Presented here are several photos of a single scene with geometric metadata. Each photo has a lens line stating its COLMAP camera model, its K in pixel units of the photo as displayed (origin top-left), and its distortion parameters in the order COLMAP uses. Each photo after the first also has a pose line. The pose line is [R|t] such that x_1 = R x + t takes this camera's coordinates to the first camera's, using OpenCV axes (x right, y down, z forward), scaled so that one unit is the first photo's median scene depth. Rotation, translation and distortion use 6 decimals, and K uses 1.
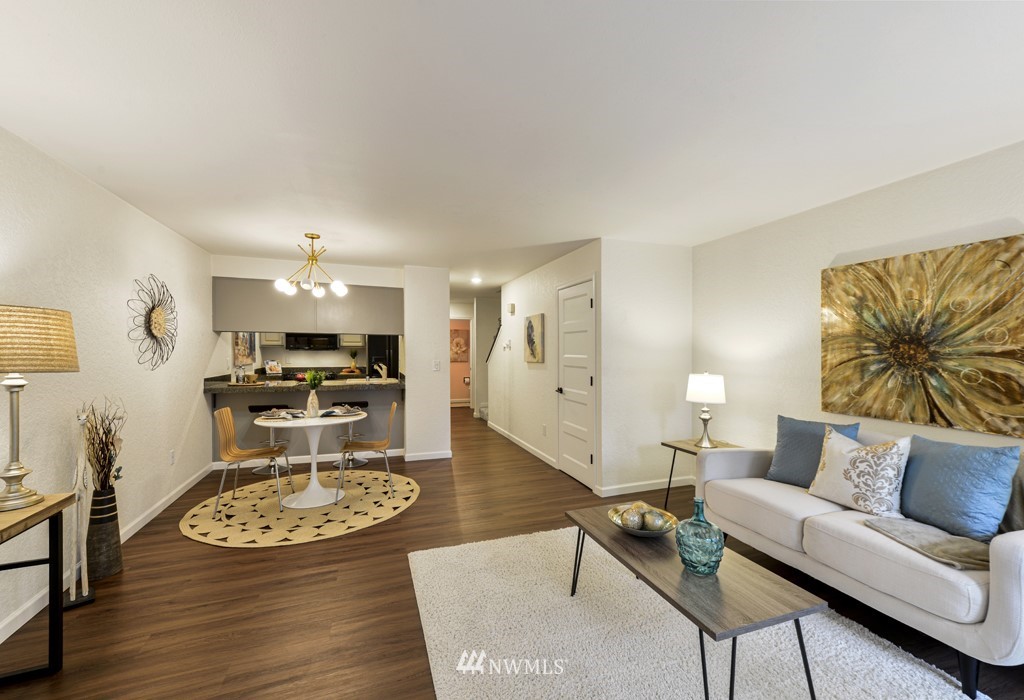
lens RADIAL K [[429.0, 0, 528.3], [0, 429.0, 349.9], [0, 0, 1]] dist [0.008809, -0.000585]
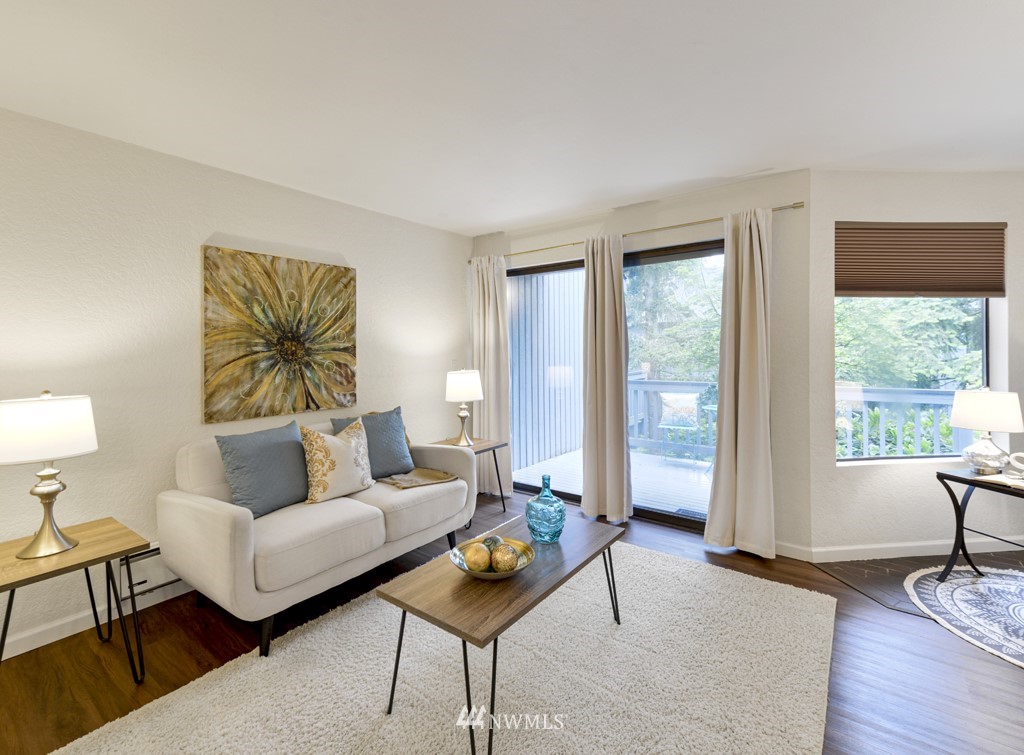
lens RADIAL K [[446.7, 0, 509.6], [0, 446.7, 346.6], [0, 0, 1]] dist [0.003768, -0.000524]
pose [[-0.511094, 0.006960, 0.859497, -0.364295], [0.006872, 0.999968, -0.004010, 0.008534], [-0.859498, 0.003857, -0.511125, 1.103888]]
